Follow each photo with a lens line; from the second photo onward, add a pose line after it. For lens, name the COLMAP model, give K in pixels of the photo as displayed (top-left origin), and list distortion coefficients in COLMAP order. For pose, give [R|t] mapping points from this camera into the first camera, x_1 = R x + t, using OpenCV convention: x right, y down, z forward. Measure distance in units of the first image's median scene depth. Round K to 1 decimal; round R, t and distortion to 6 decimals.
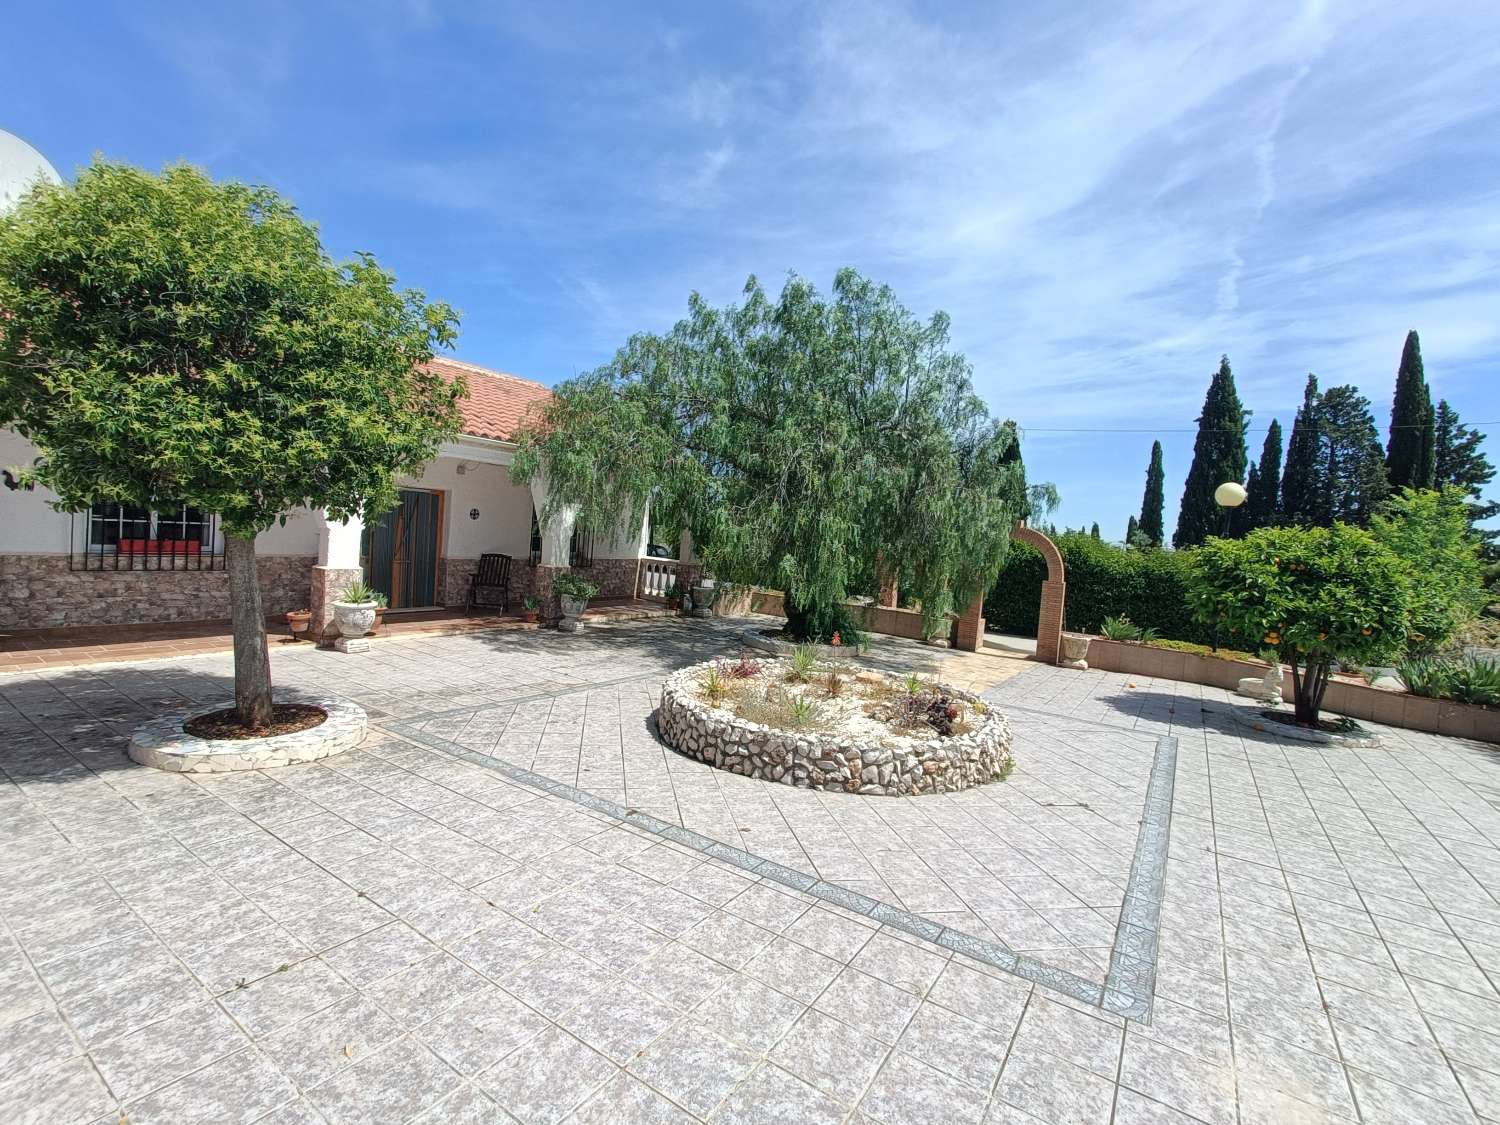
lens RADIAL K [[683.6, 0, 716.7], [0, 683.6, 562.8], [0, 0, 1]] dist [0.000839, 0.000297]
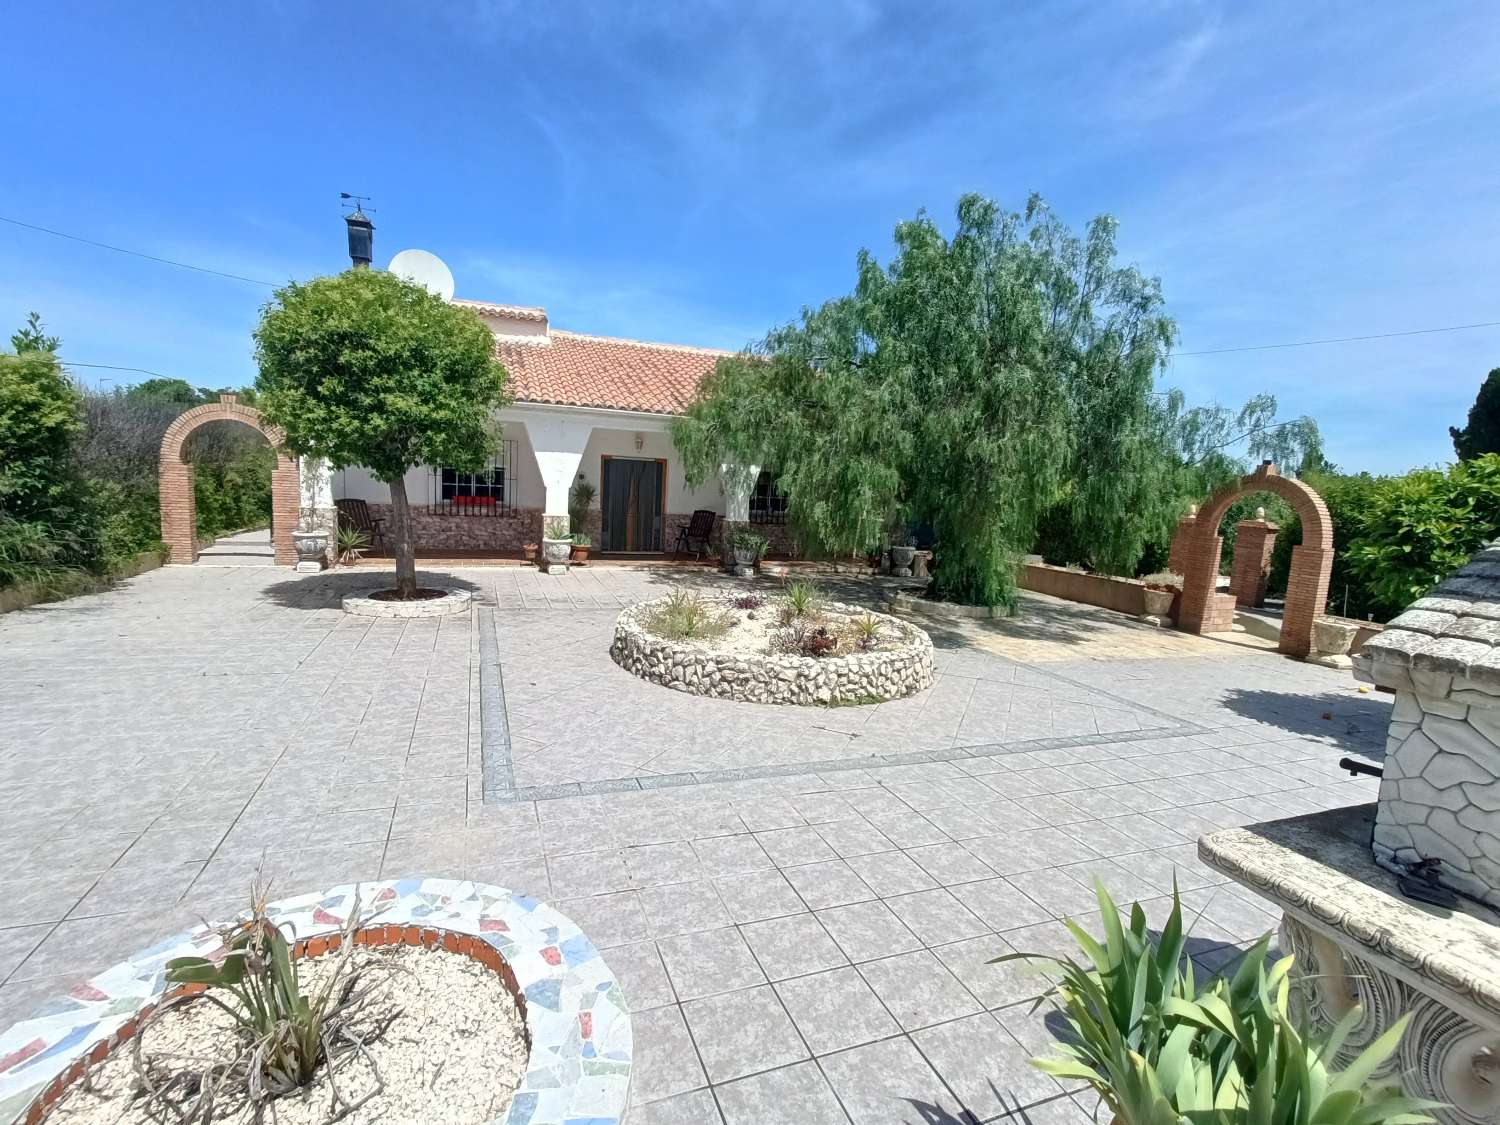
lens RADIAL K [[682.4, 0, 725.3], [0, 682.4, 561.8], [0, 0, 1]] dist [0.004347, 0.000224]
pose [[0.821125, 0.041797, -0.569216, 0.619427], [-0.024135, 0.998966, 0.038537, 0.047804], [0.570238, -0.017906, 0.821285, 0.060299]]
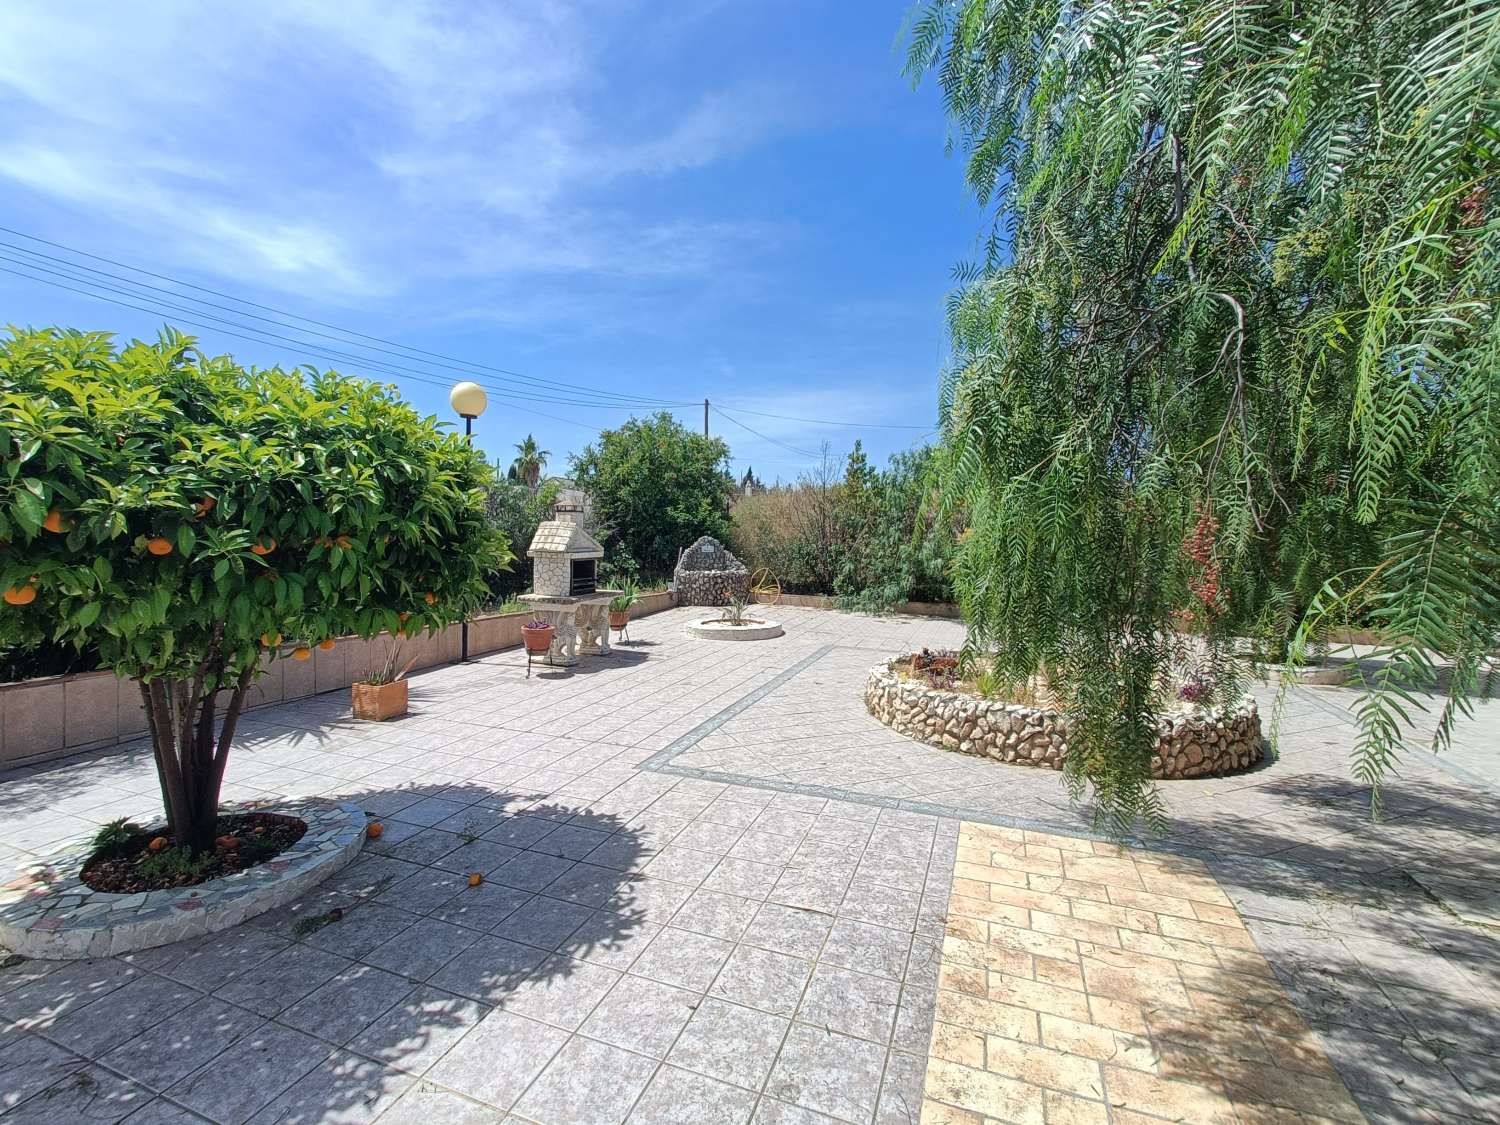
lens RADIAL K [[673.7, 0, 740.2], [0, 673.7, 558.5], [0, 0, 1]] dist [0.000780, -0.000061]
pose [[-0.967080, -0.078619, -0.242022, 0.711231], [-0.098295, 0.992671, 0.070309, 0.005335], [0.234720, 0.091784, -0.967720, 1.546605]]
